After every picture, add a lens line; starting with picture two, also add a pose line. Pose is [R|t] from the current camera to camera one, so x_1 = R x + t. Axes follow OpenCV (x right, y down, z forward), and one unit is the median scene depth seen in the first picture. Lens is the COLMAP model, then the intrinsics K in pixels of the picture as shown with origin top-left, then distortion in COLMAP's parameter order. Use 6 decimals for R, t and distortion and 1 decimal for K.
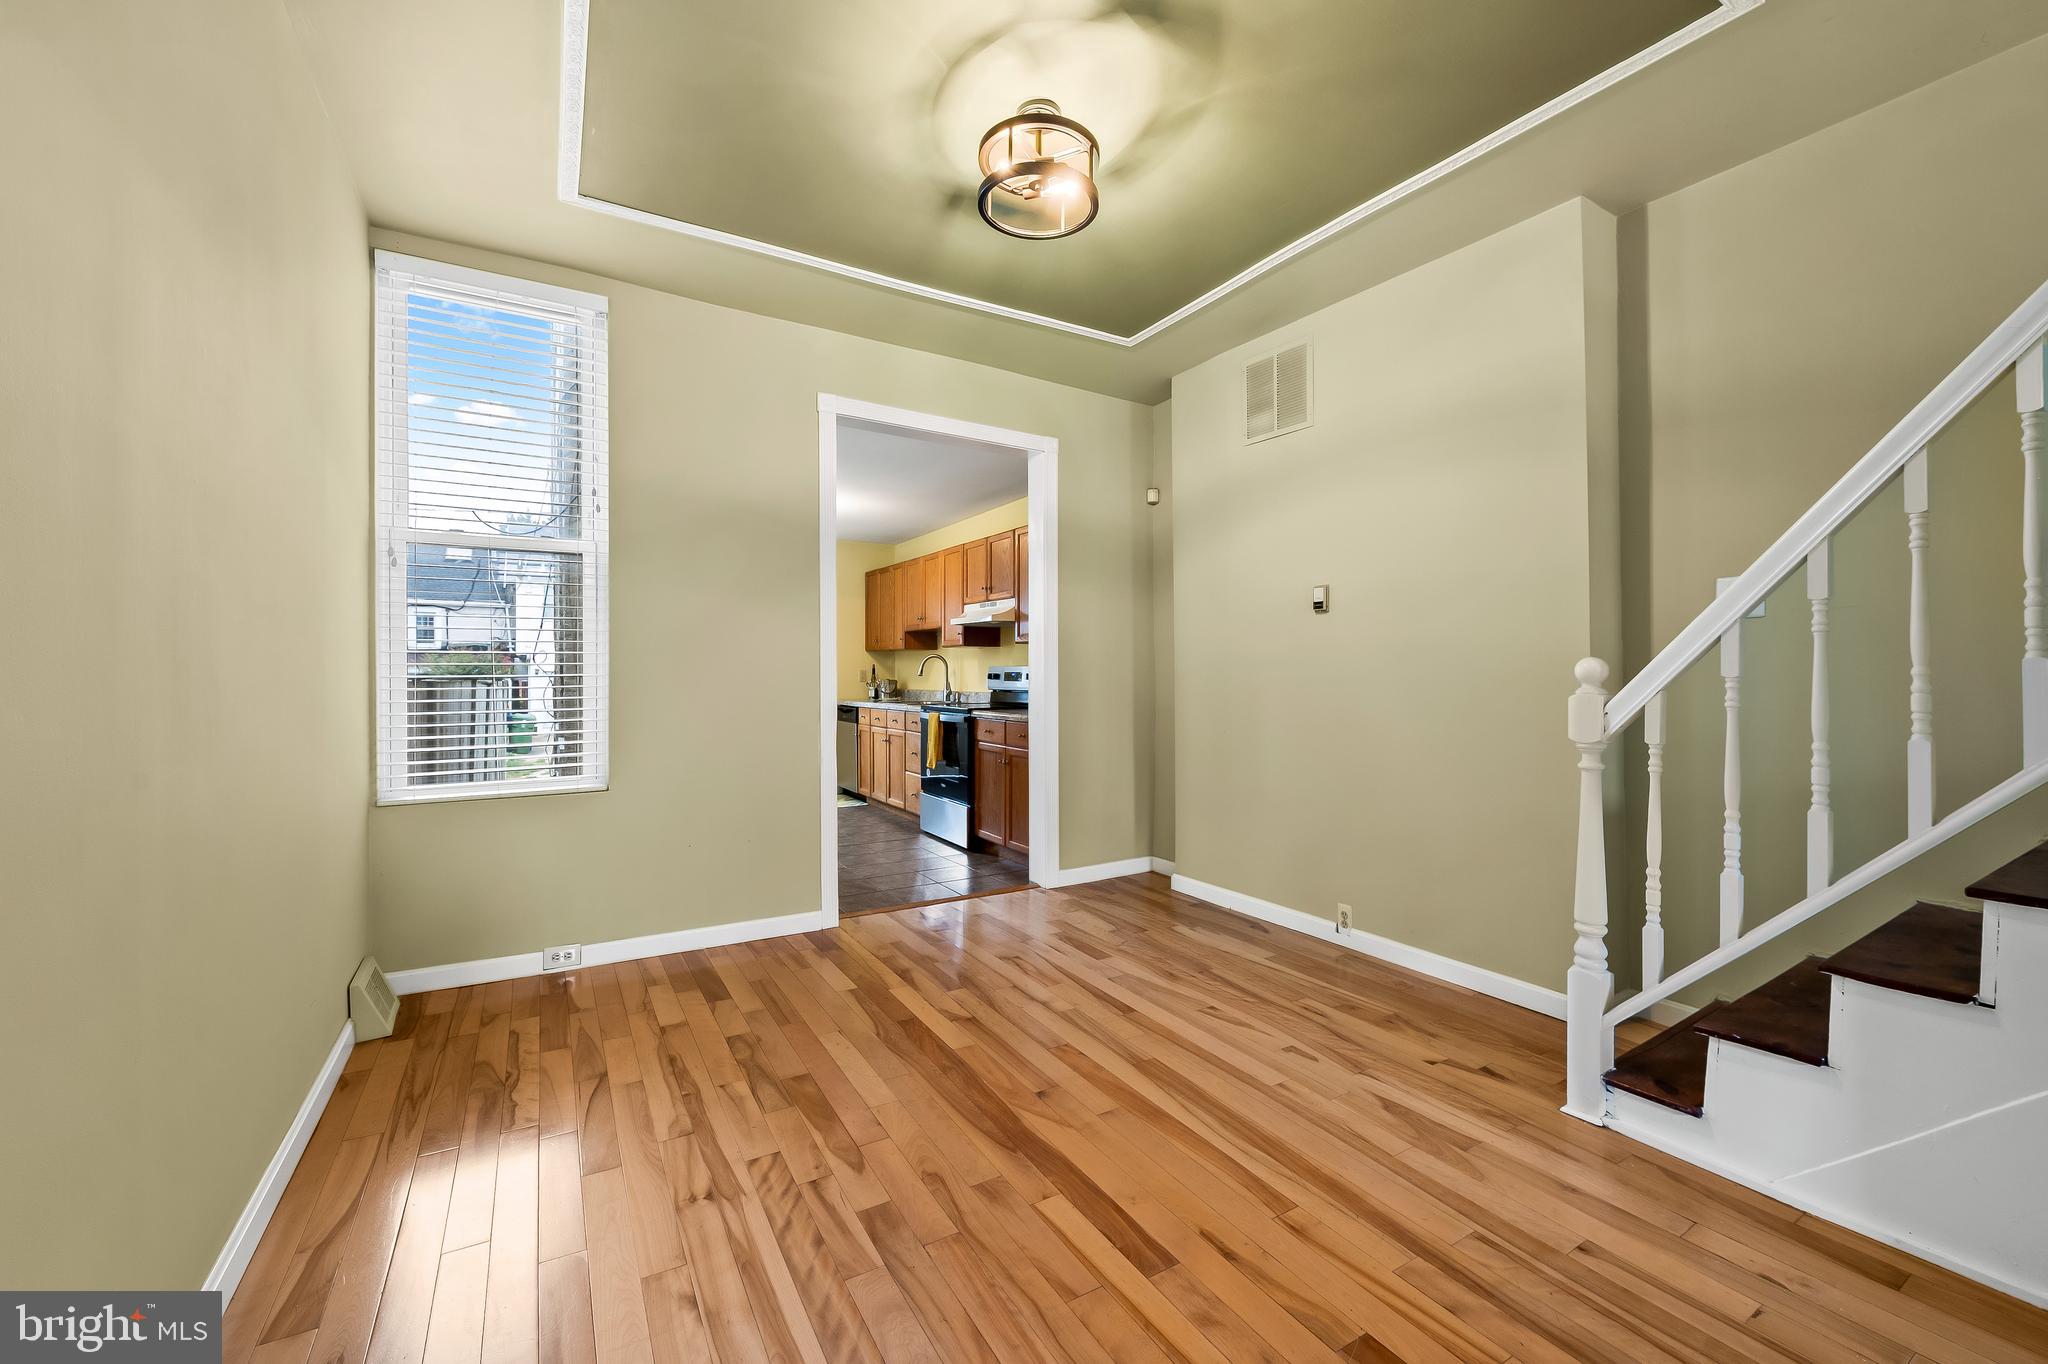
lens RADIAL K [[806.3, 0, 1028.8], [0, 806.3, 679.8], [0, 0, 1]] dist [0.000242, 0.000012]
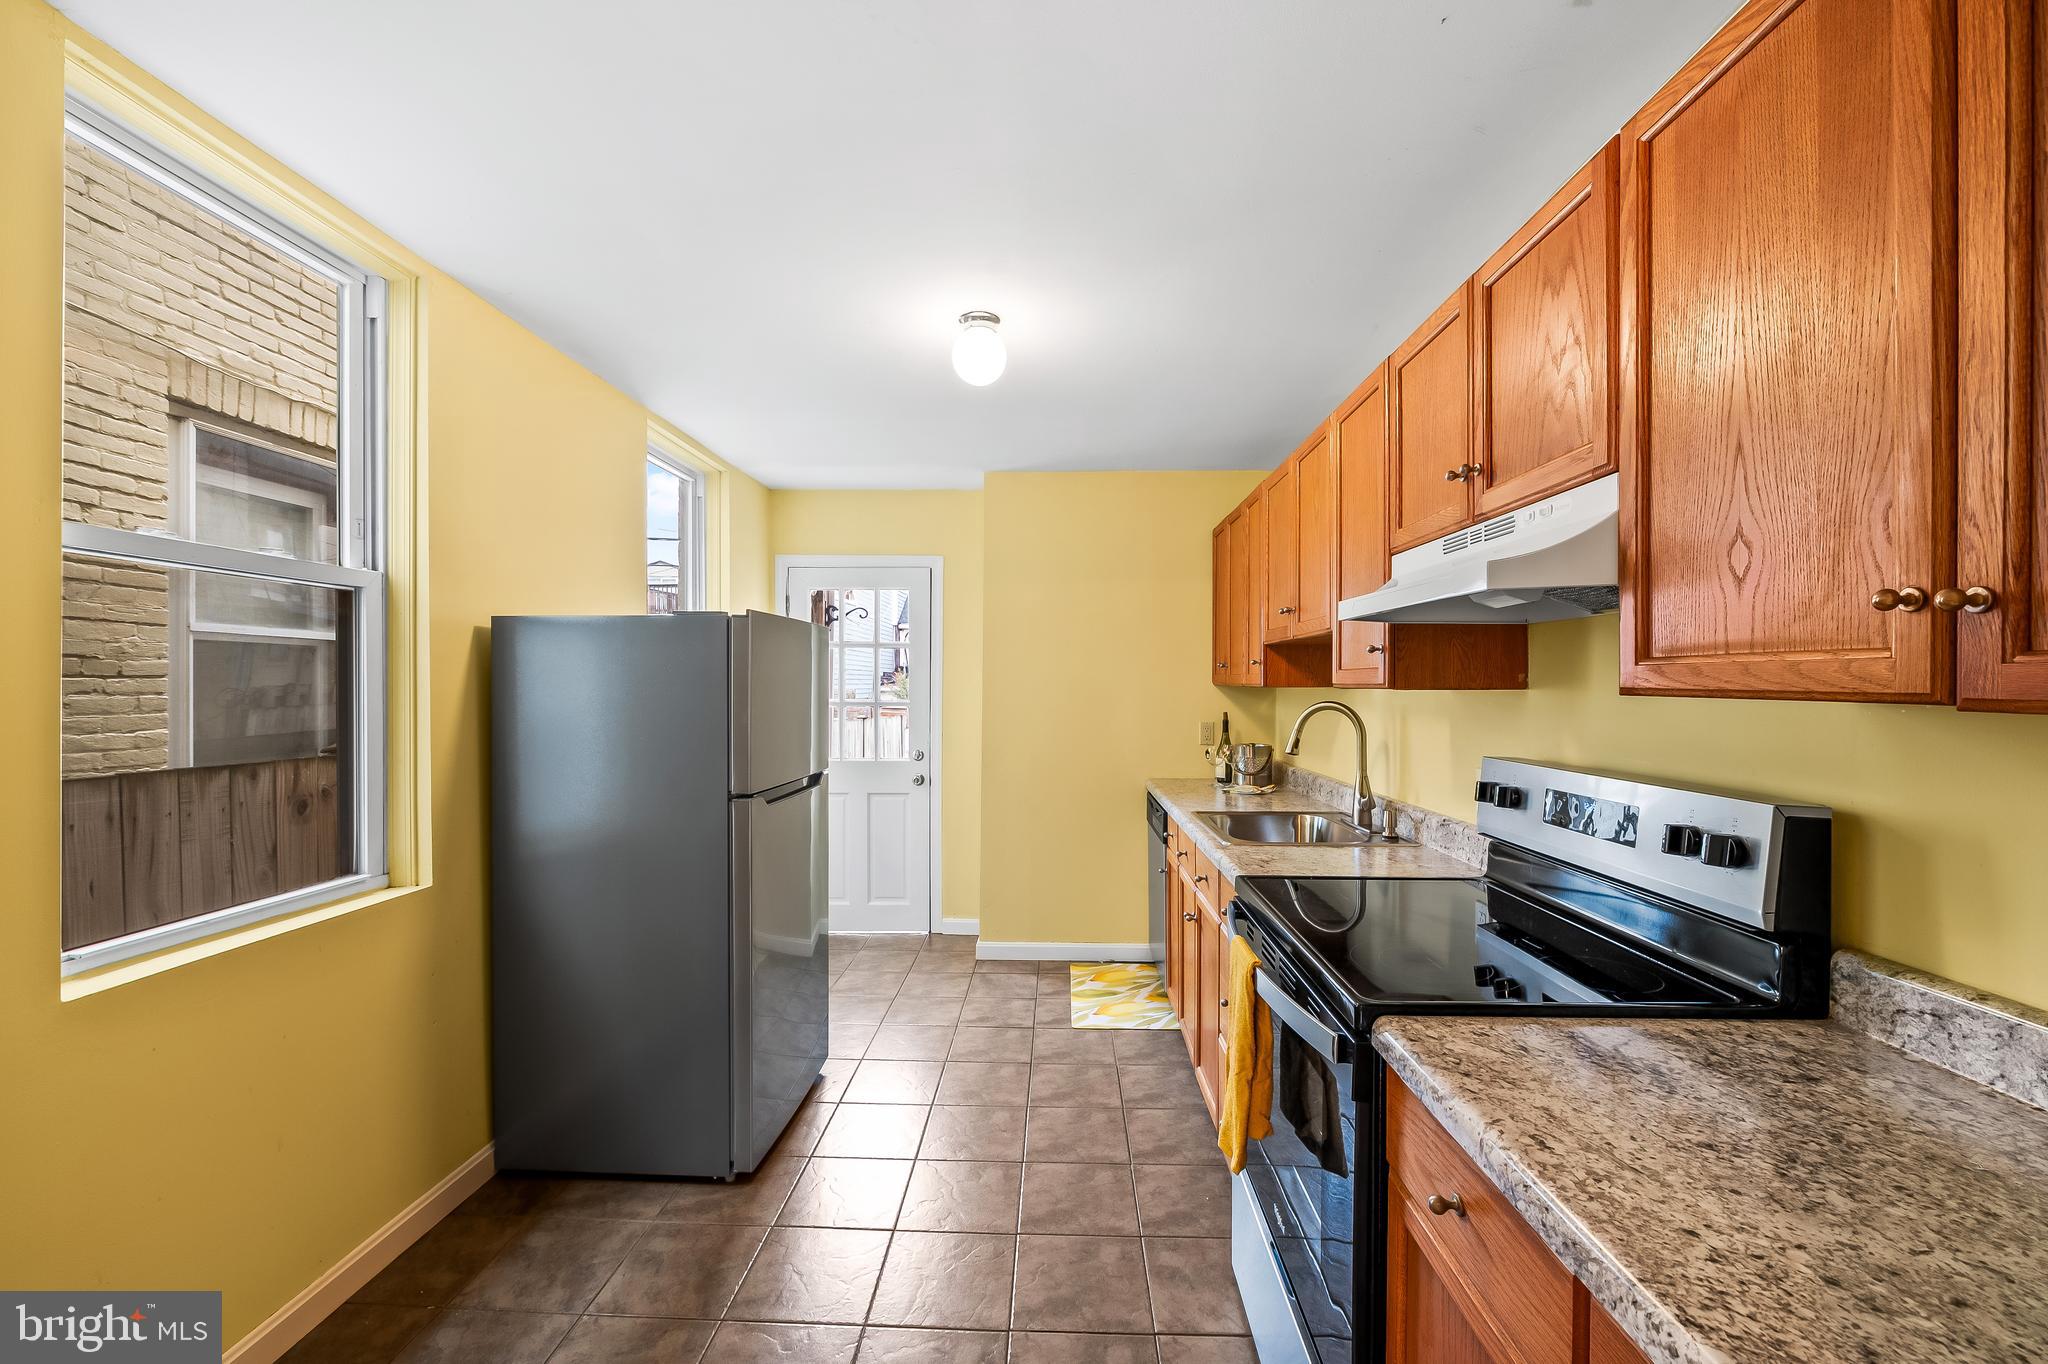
lens RADIAL K [[837.4, 0, 1018.4], [0, 837.4, 680.0], [0, 0, 1]] dist [-0.004127, -0.001135]
pose [[0.842114, 0.001011, -0.539298, -0.027176], [-0.011218, 0.999815, -0.015643, -0.037637], [0.539182, 0.019223, 0.841970, 0.642847]]
